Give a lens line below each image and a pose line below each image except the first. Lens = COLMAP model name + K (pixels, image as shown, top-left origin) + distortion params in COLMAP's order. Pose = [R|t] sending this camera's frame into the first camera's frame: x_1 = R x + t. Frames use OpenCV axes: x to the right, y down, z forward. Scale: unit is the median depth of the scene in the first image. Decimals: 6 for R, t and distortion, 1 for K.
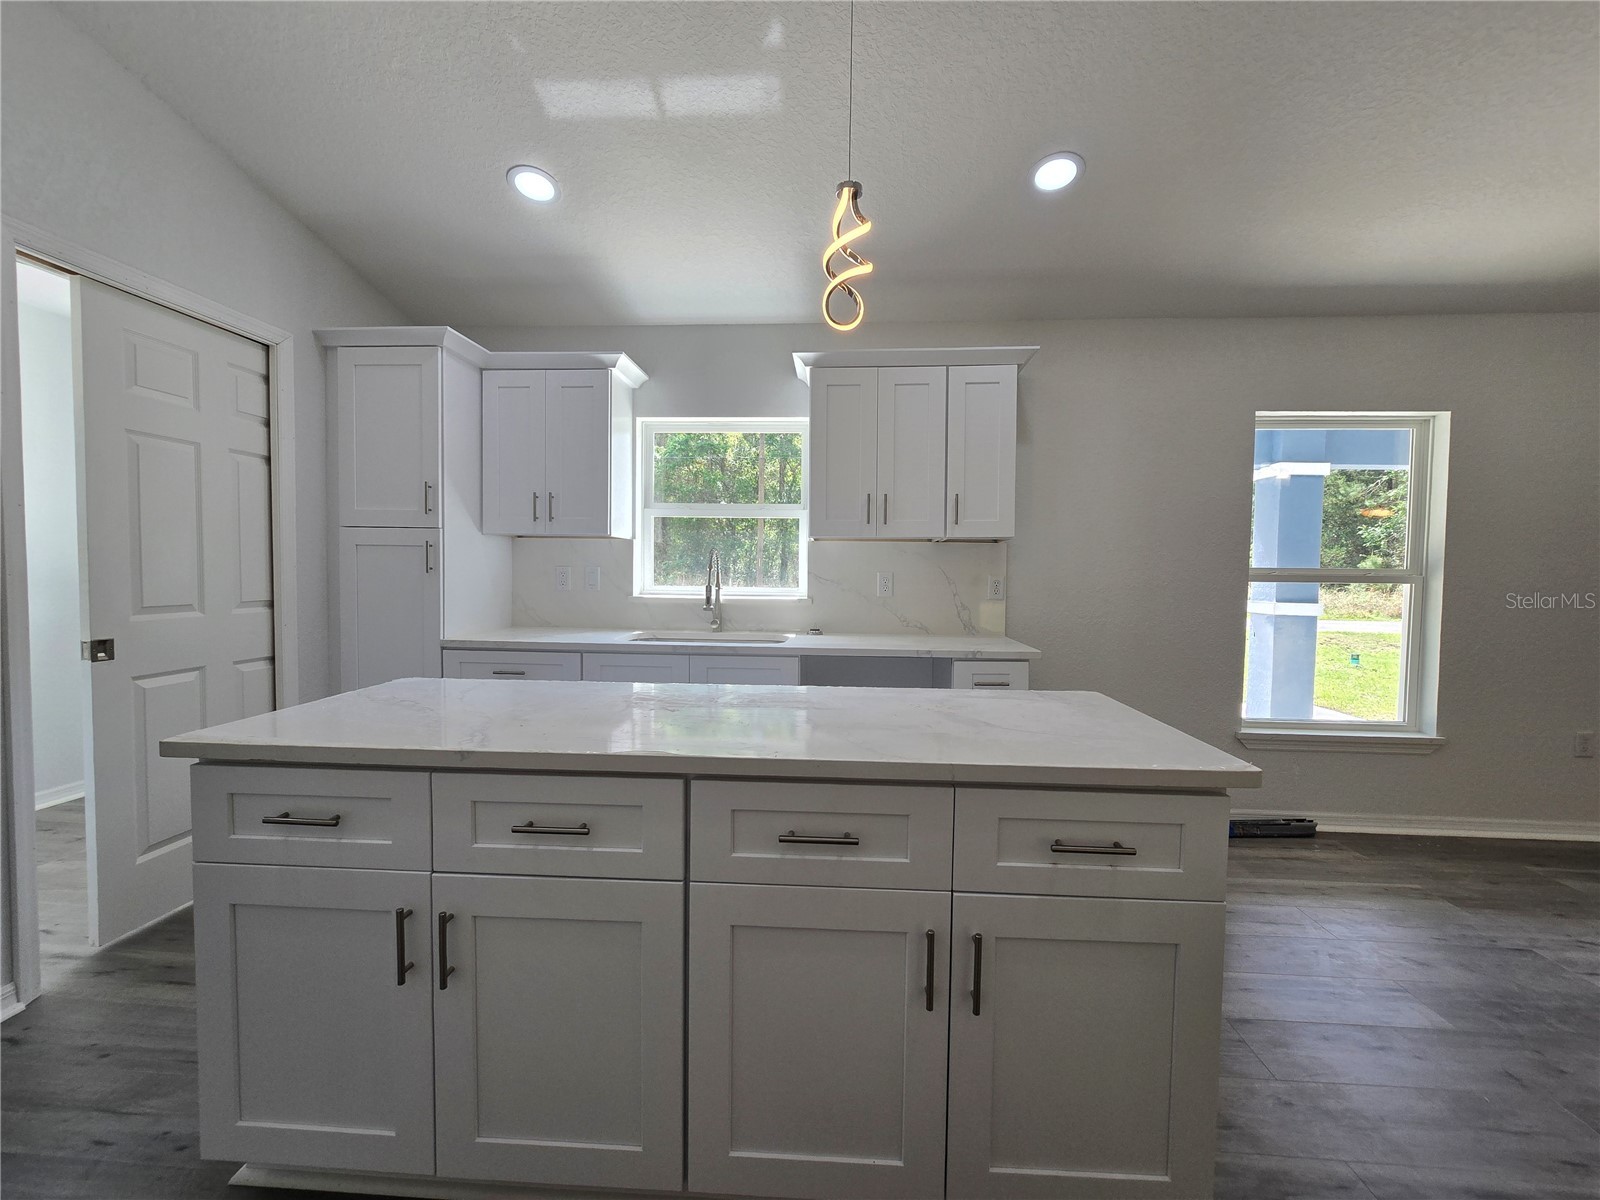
lens RADIAL K [[652.3, 0, 796.6], [0, 652.3, 597.8], [0, 0, 1]] dist [-0.000730, -0.000310]
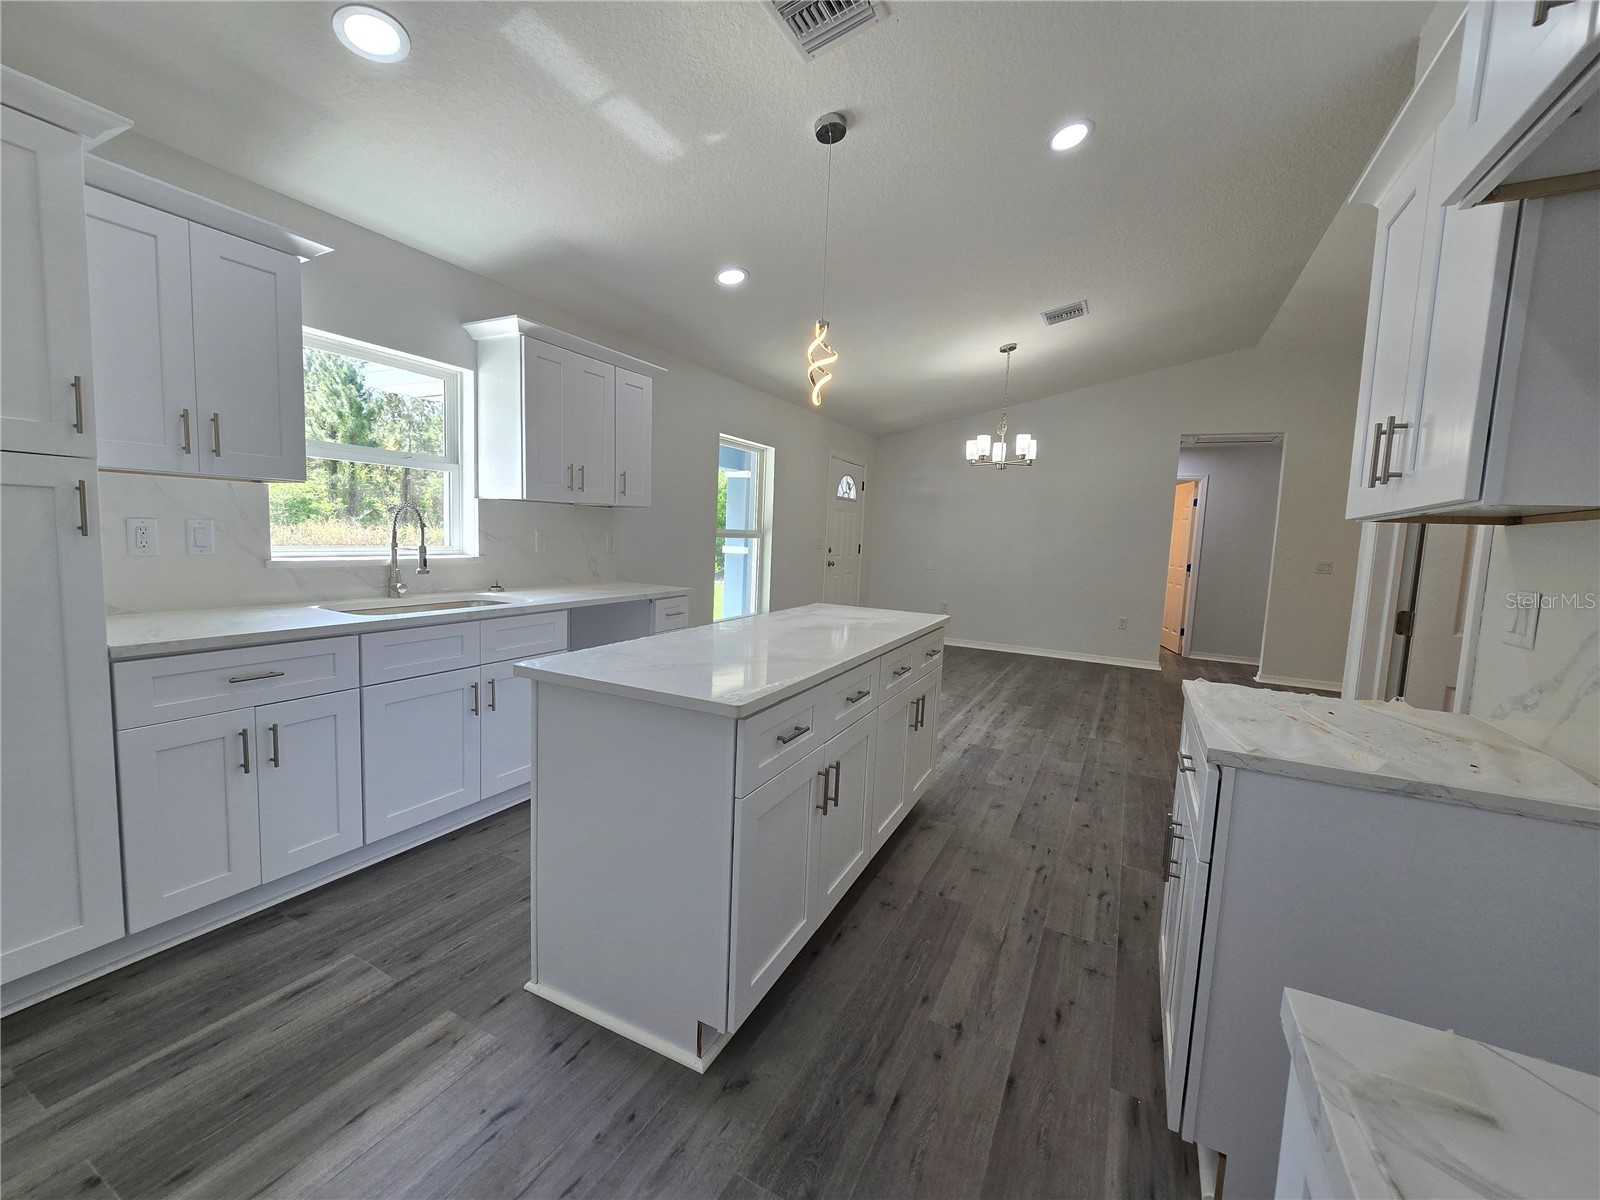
lens RADIAL K [[655.0, 0, 801.1], [0, 655.0, 596.1], [0, 0, 1]] dist [-0.002879, -0.000593]
pose [[0.387831, -0.088293, 0.917492, -0.799750], [0.002519, 0.995499, 0.094735, -0.036187], [-0.921727, -0.034430, 0.386308, 0.175898]]
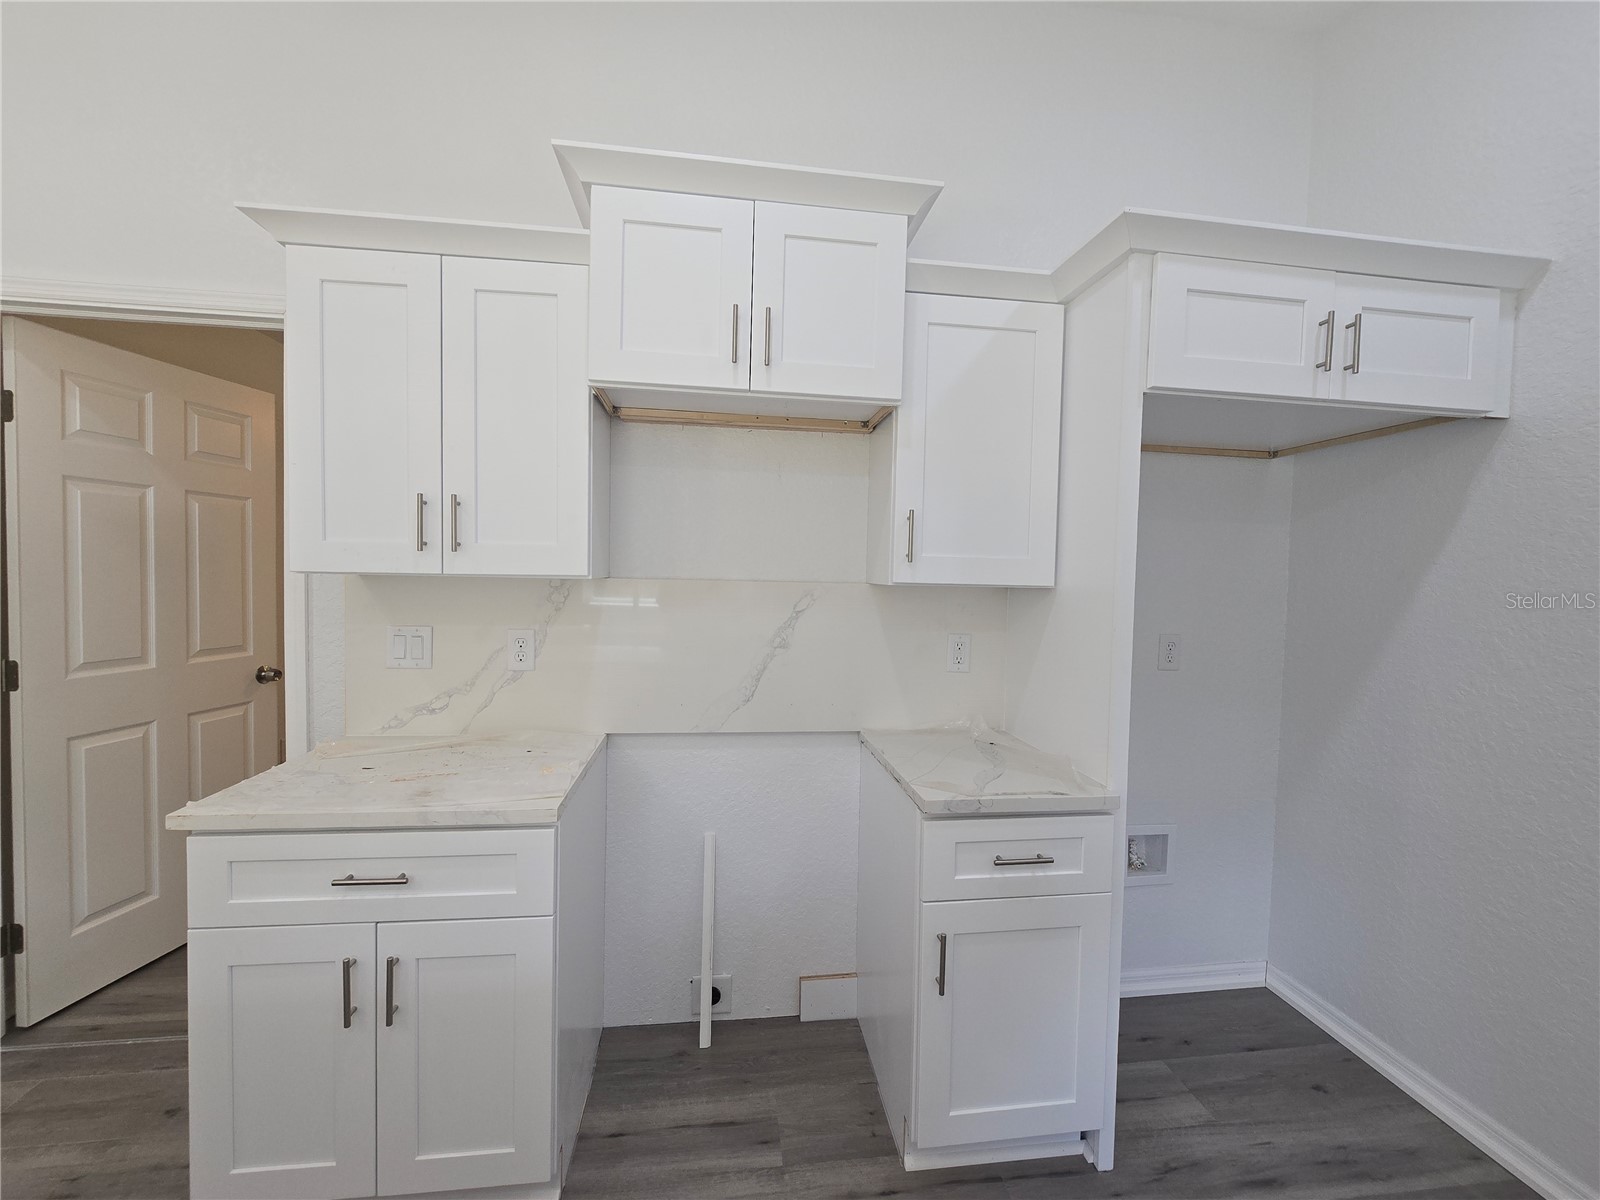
lens RADIAL K [[637.9, 0, 800.0], [0, 637.9, 600.0], [0, 0, 1]] dist [-0.002764, -0.000252]
pose [[-0.978235, -0.030180, -0.205293, -0.393049], [-0.047751, 0.995555, 0.081179, -0.085466], [0.201931, 0.089215, -0.975328, 0.541097]]
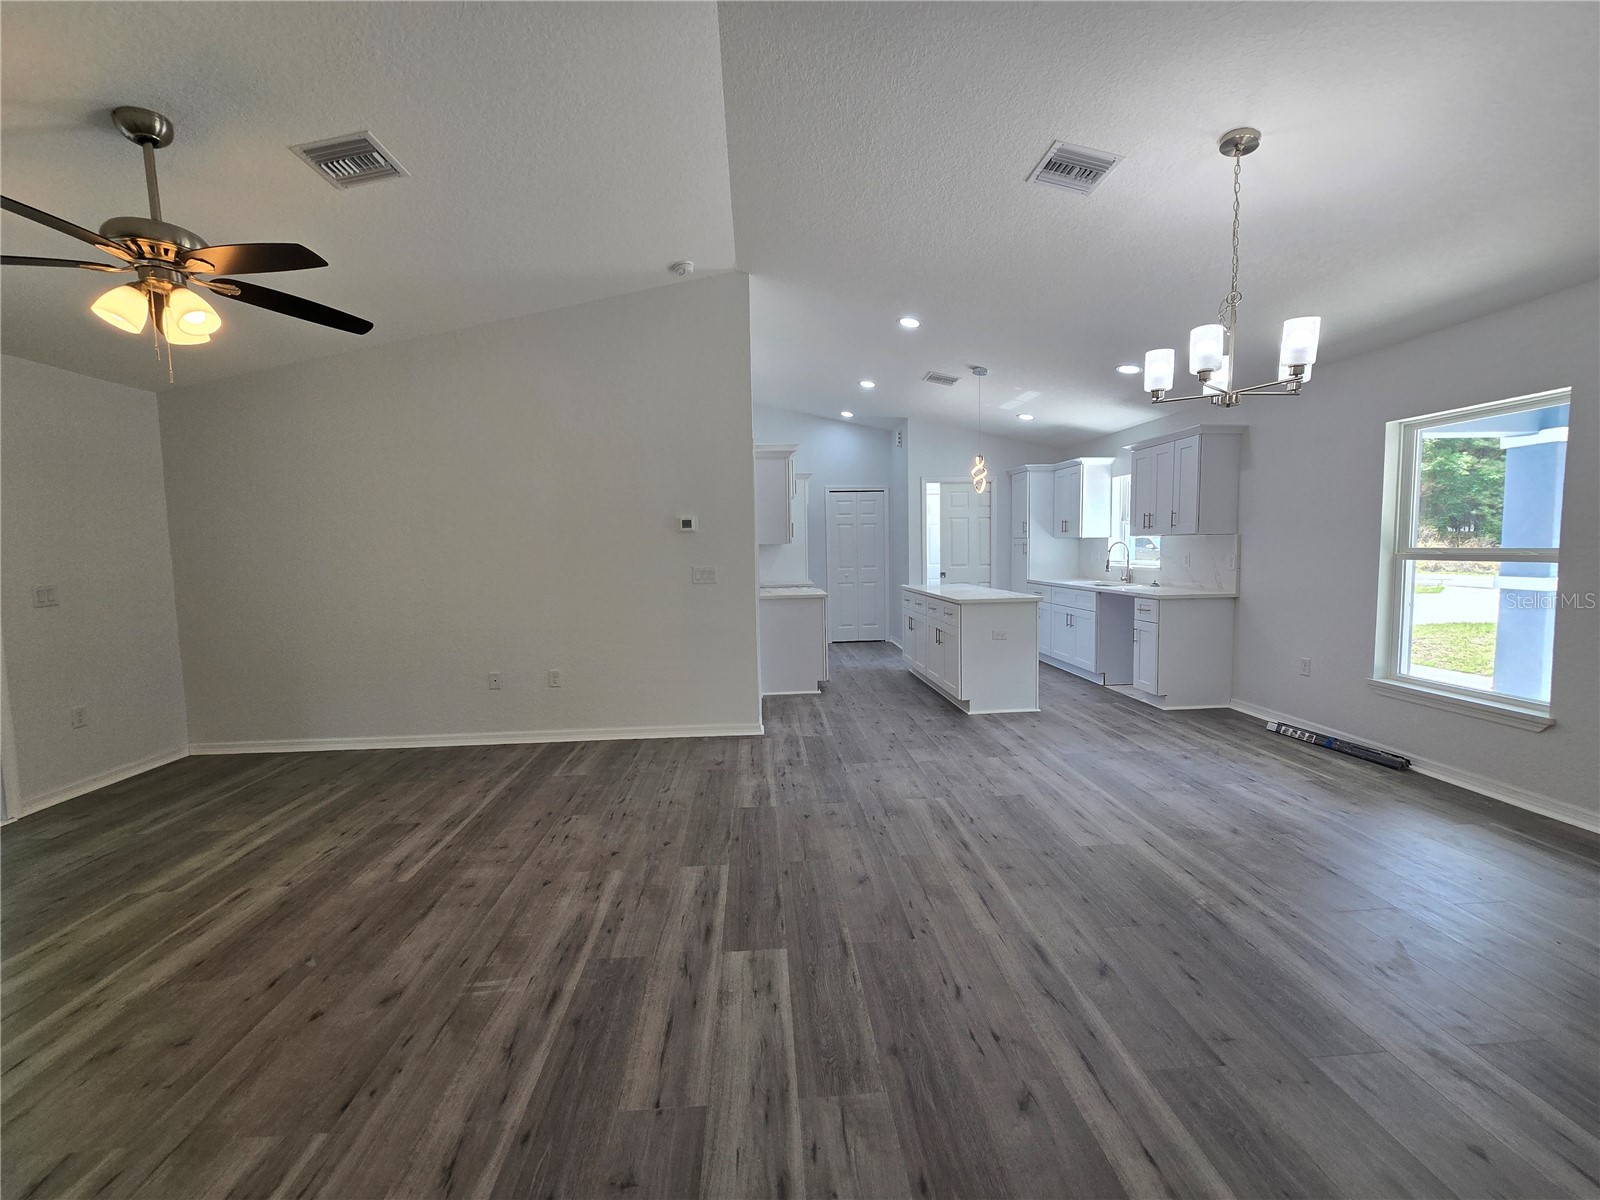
lens RADIAL K [[655.0, 0, 801.1], [0, 655.0, 596.1], [0, 0, 1]] dist [-0.002879, -0.000593]
pose [[0.140700, 0.061201, -0.988159, 1.900063], [-0.021761, 0.998038, 0.058714, -0.004282], [0.989813, 0.013243, 0.141756, -0.290460]]
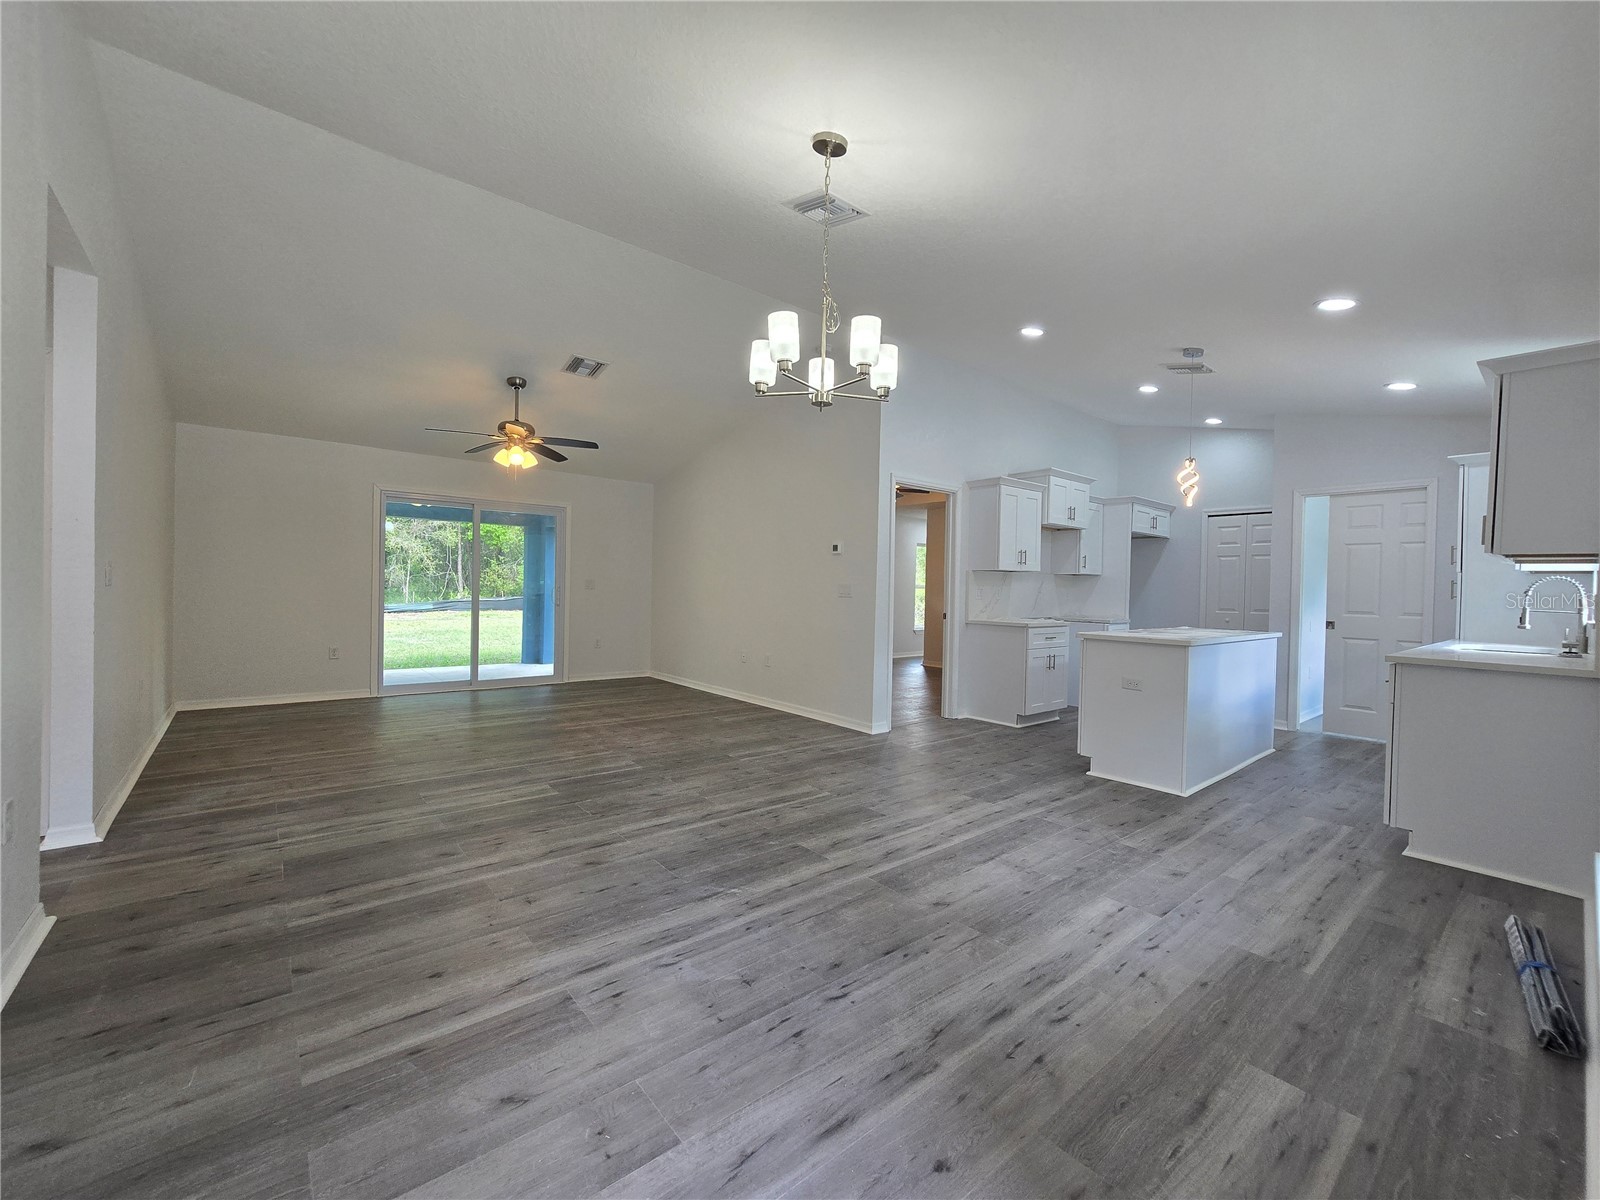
lens RADIAL K [[655.0, 0, 801.1], [0, 655.0, 596.1], [0, 0, 1]] dist [-0.002879, -0.000593]
pose [[-0.717916, -0.022009, -0.695782, 1.716964], [-0.063626, 0.997391, 0.034101, 0.003648], [0.693216, 0.068751, -0.717443, 0.978317]]
